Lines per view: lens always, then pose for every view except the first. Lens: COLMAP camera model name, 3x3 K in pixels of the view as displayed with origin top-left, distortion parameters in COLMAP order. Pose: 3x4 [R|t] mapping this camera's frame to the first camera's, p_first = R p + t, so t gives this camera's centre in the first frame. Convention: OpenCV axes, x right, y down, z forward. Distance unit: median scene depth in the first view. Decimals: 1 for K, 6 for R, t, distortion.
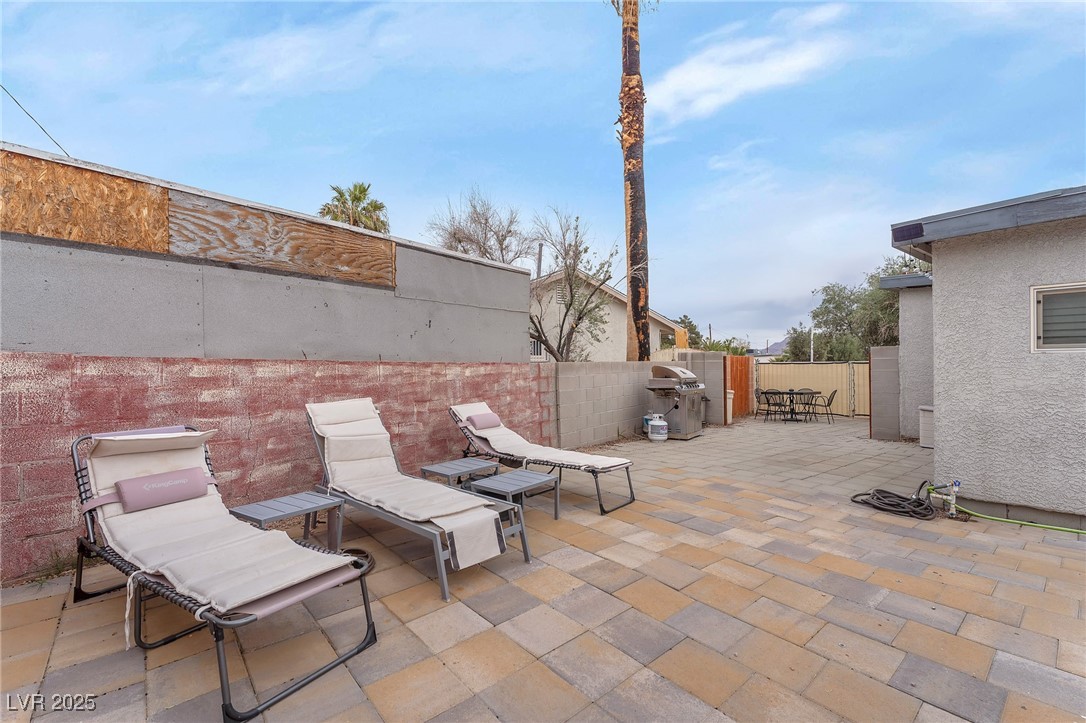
lens RADIAL K [[479.0, 0, 545.5], [0, 479.0, 370.1], [0, 0, 1]] dist [0.000836, 0.000135]
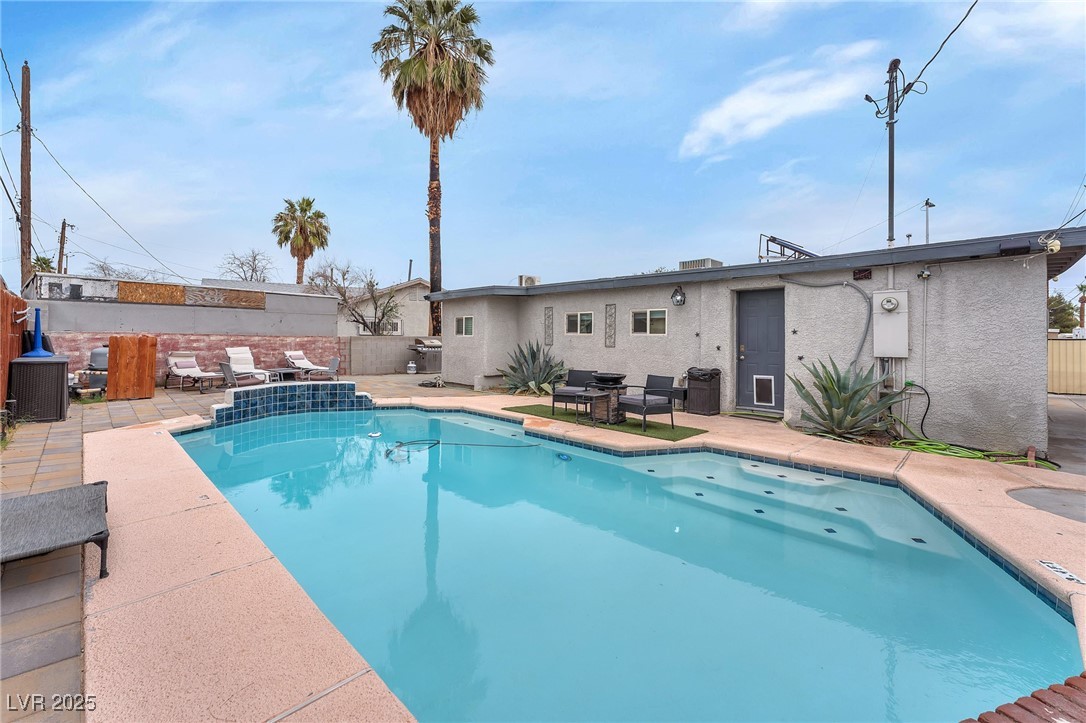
lens RADIAL K [[449.2, 0, 541.7], [0, 449.2, 336.1], [0, 0, 1]] dist [-0.002000, -0.000160]
pose [[0.997418, 0.017504, 0.069655, 0.746647], [-0.016587, 0.999768, -0.013717, -0.003103], [-0.069879, 0.012526, 0.997477, -1.149270]]
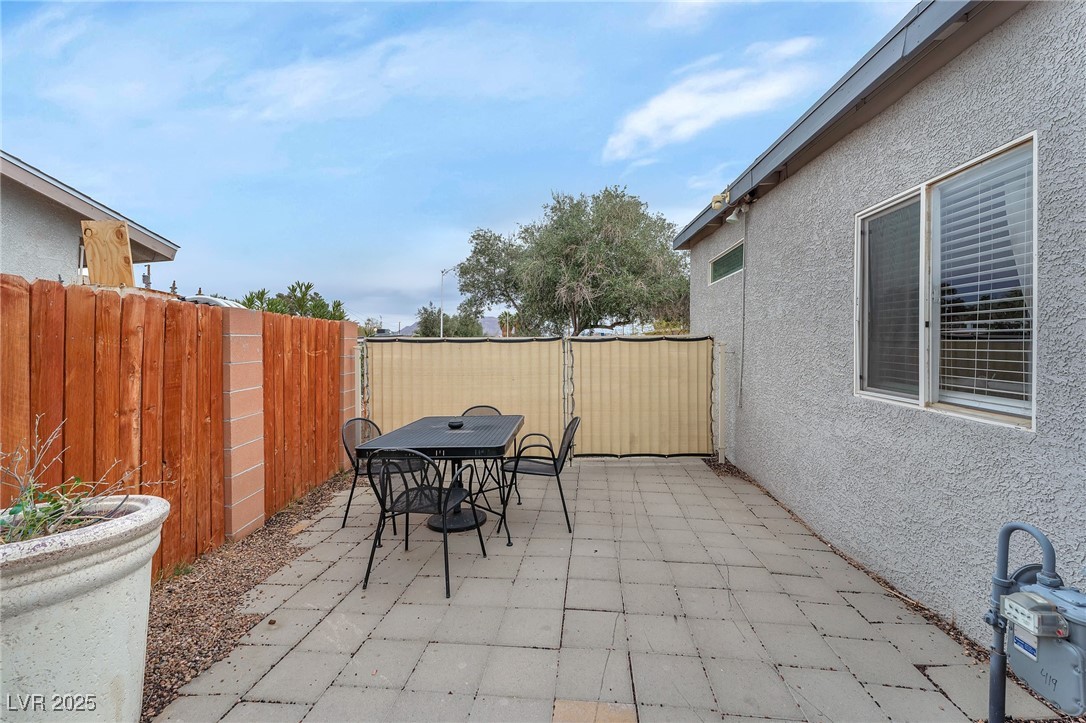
lens RADIAL K [[449.2, 0, 543.6], [0, 449.2, 353.8], [0, 0, 1]] dist [-0.002000, -0.000160]
pose [[0.735641, -0.005347, 0.677351, 0.224176], [0.000004, 0.999969, 0.007889, -0.005082], [-0.677372, -0.005801, 0.735618, 0.469882]]
